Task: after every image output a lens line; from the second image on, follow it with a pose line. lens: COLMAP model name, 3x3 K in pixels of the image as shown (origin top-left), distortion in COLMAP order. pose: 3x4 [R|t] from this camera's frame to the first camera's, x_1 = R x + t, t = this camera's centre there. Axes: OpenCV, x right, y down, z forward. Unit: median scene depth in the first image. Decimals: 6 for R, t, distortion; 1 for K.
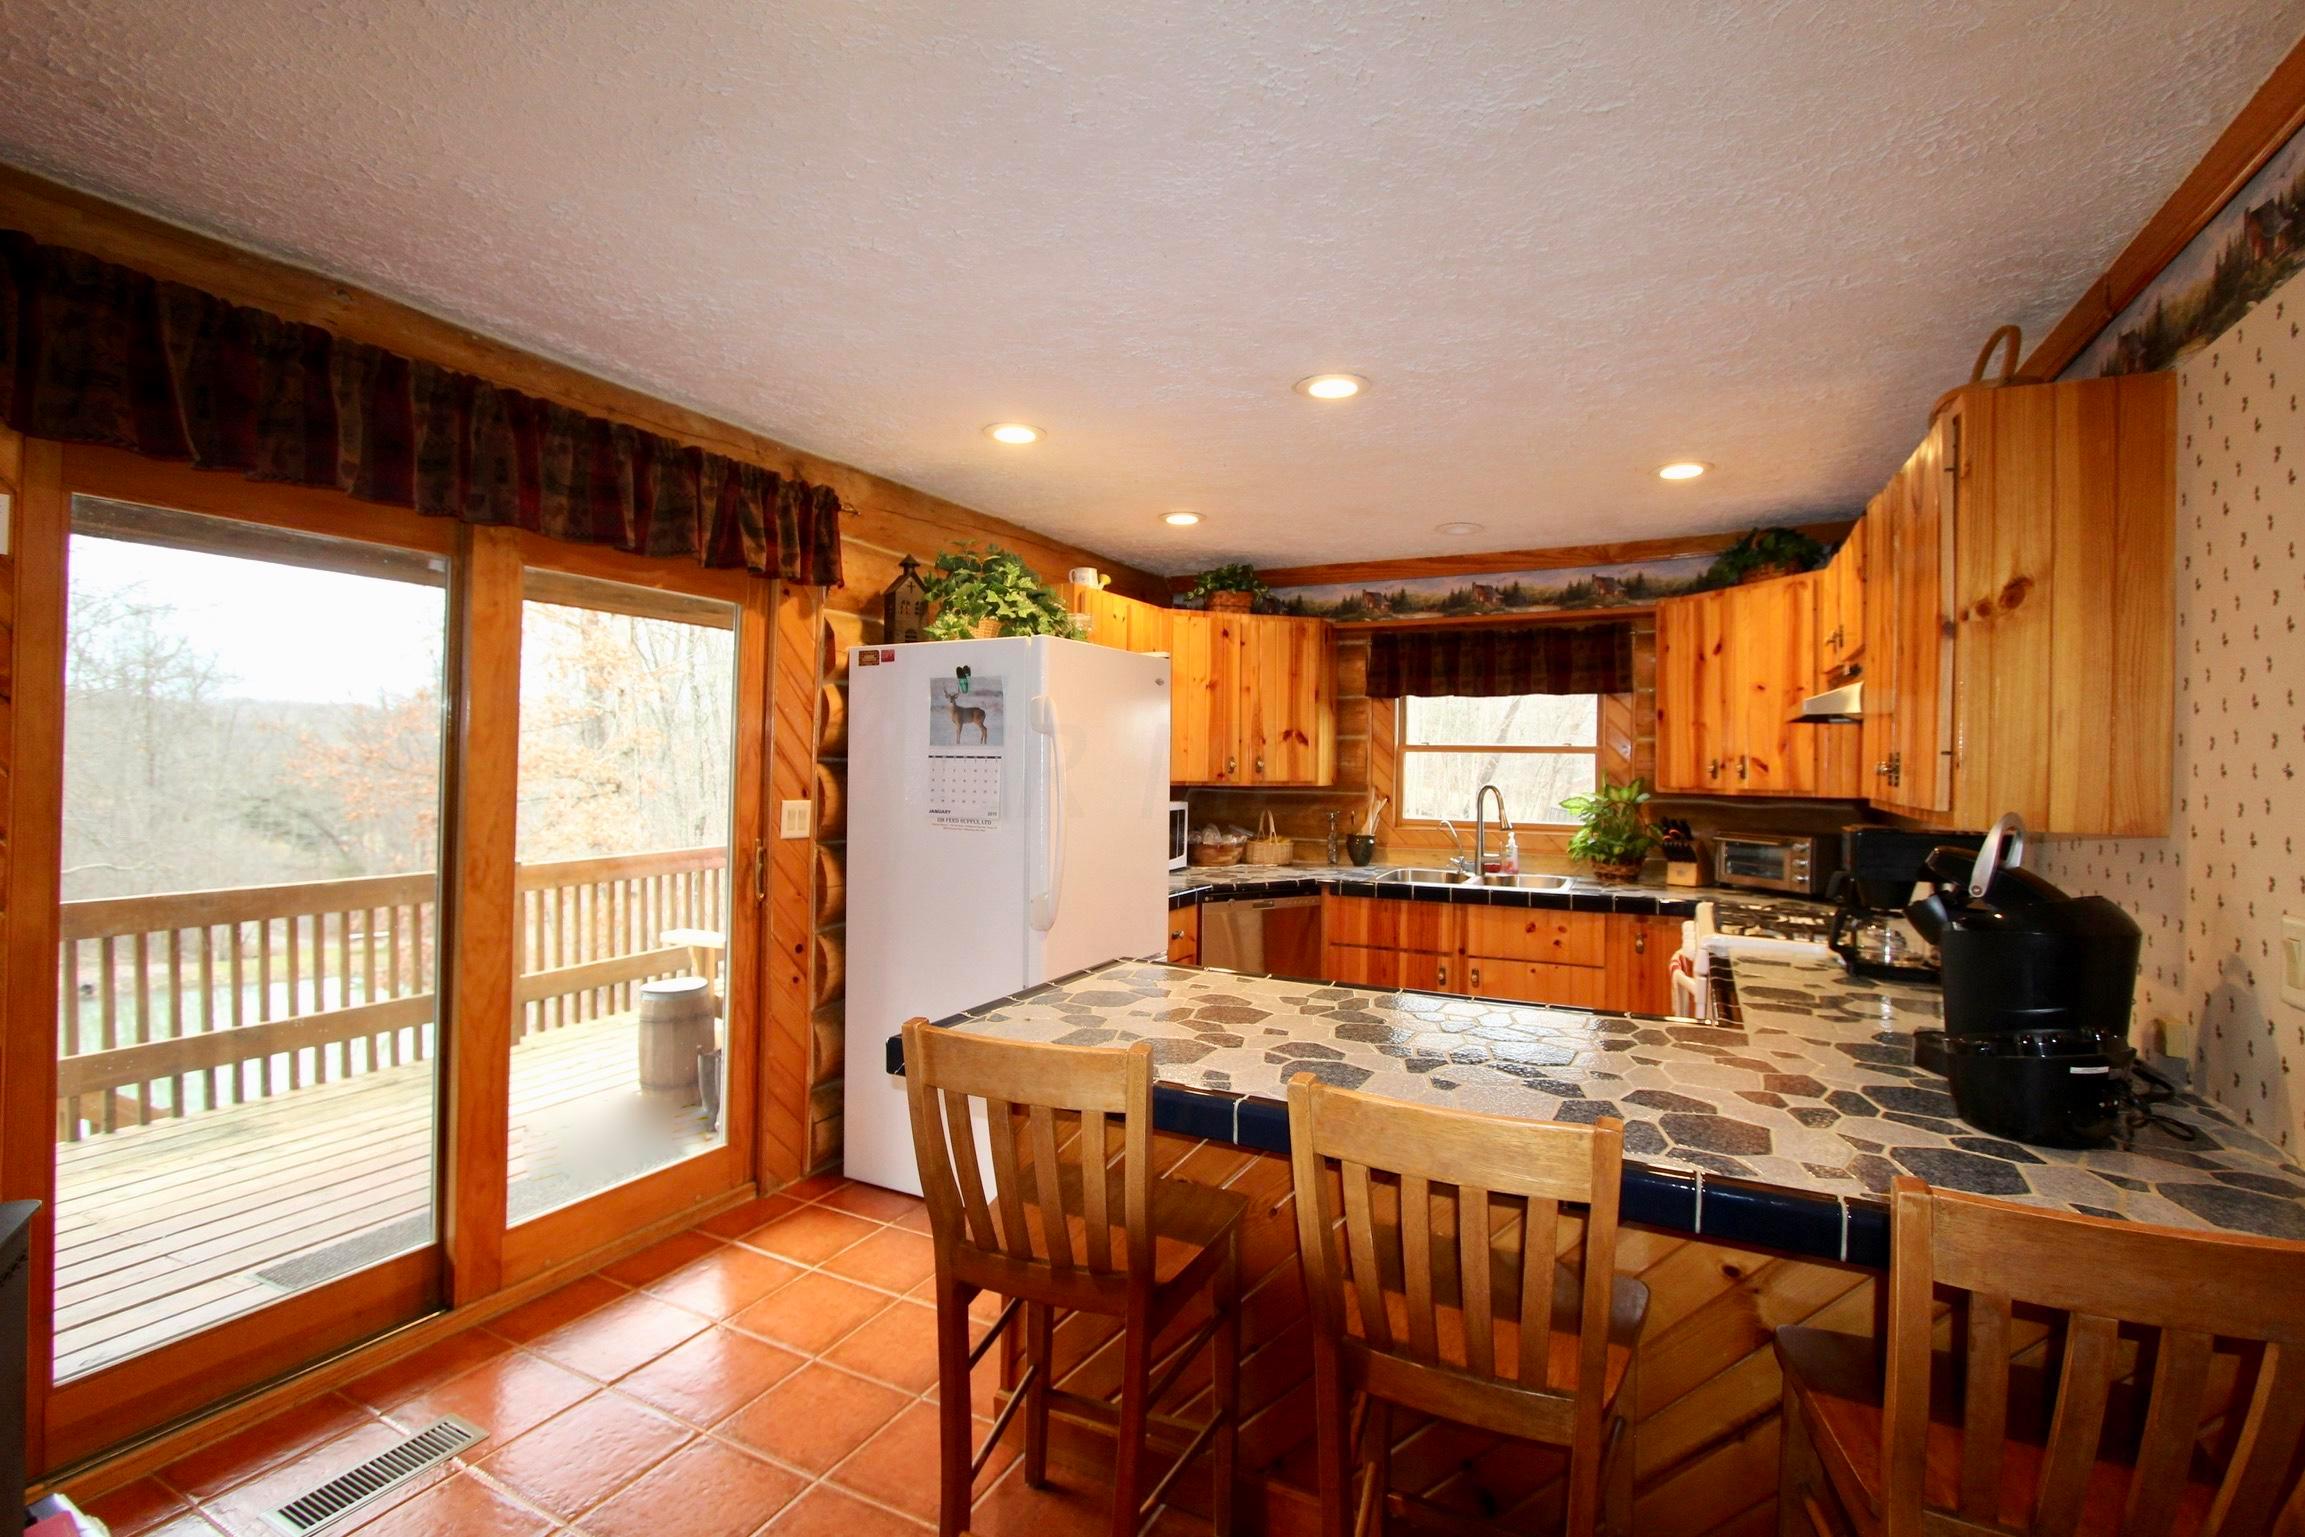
lens RADIAL K [[1056.6, 0, 1153.9], [0, 1056.6, 769.7], [0, 0, 1]] dist [-0.014483, 0.000348]
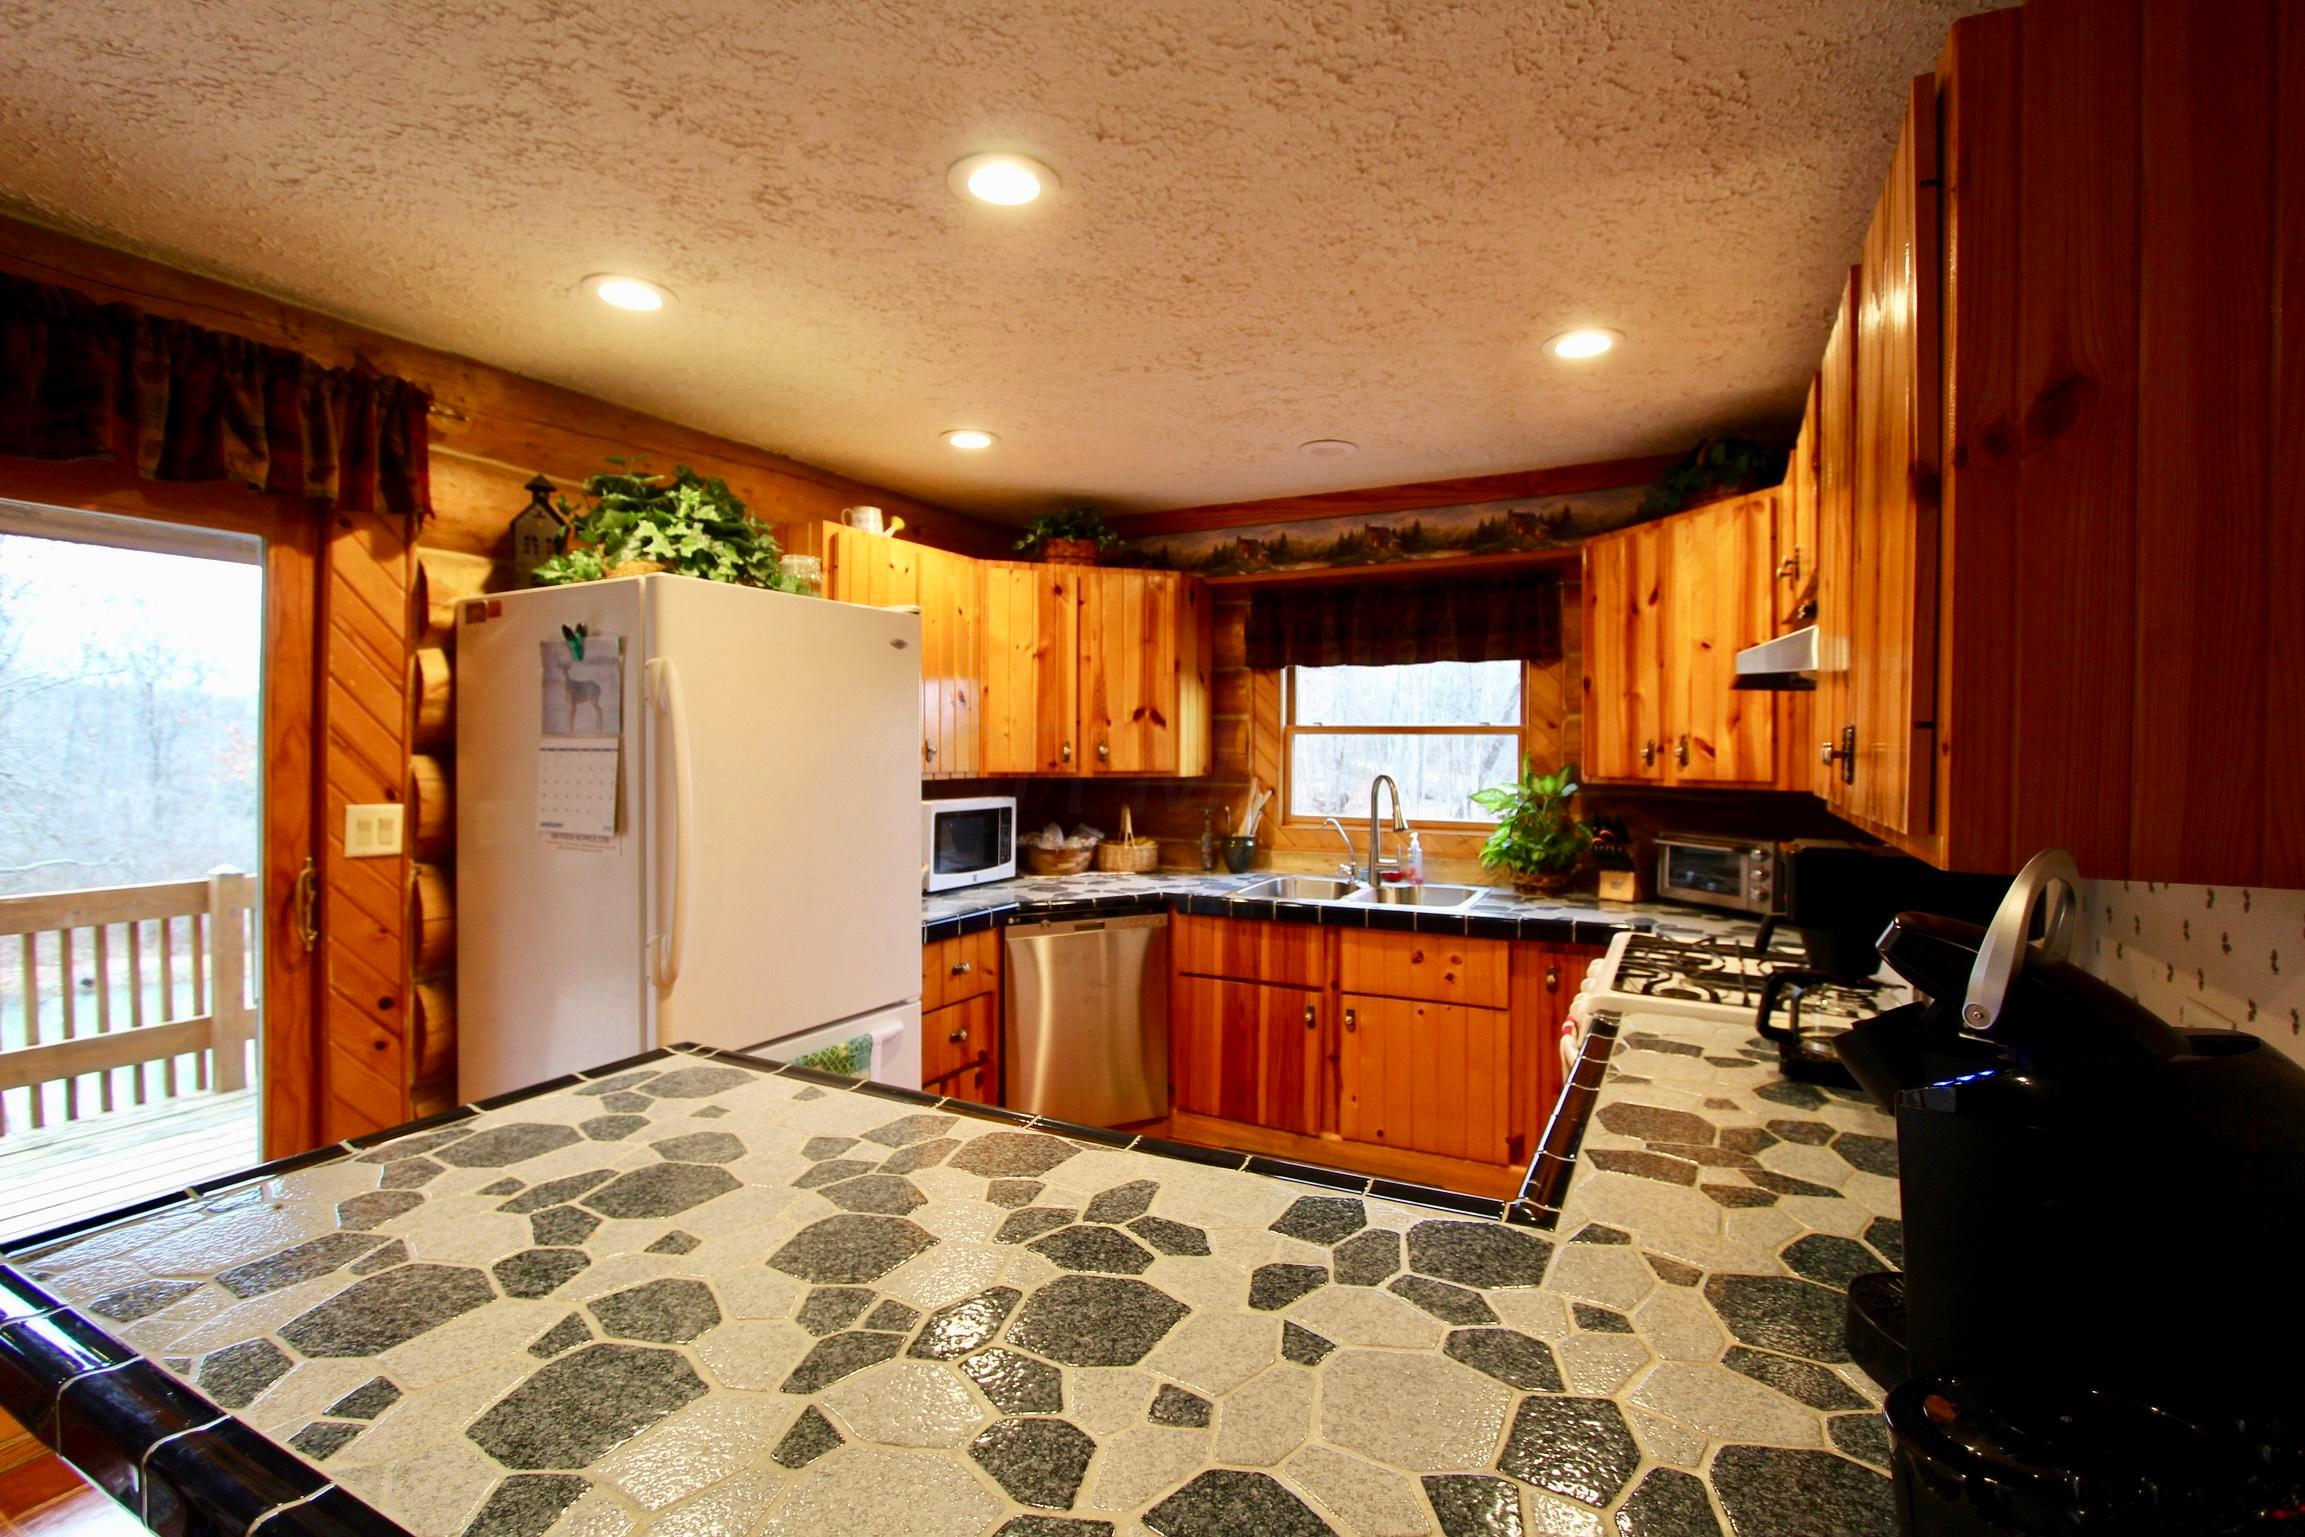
lens RADIAL K [[1056.6, 0, 1147.1], [0, 1056.6, 764.7], [0, 0, 1]] dist [-0.014483, 0.000348]
pose [[0.999799, -0.006920, -0.018828, 0.184651], [0.007088, 0.999935, 0.008888, -0.001606], [0.018765, -0.009020, 0.999783, 0.228963]]
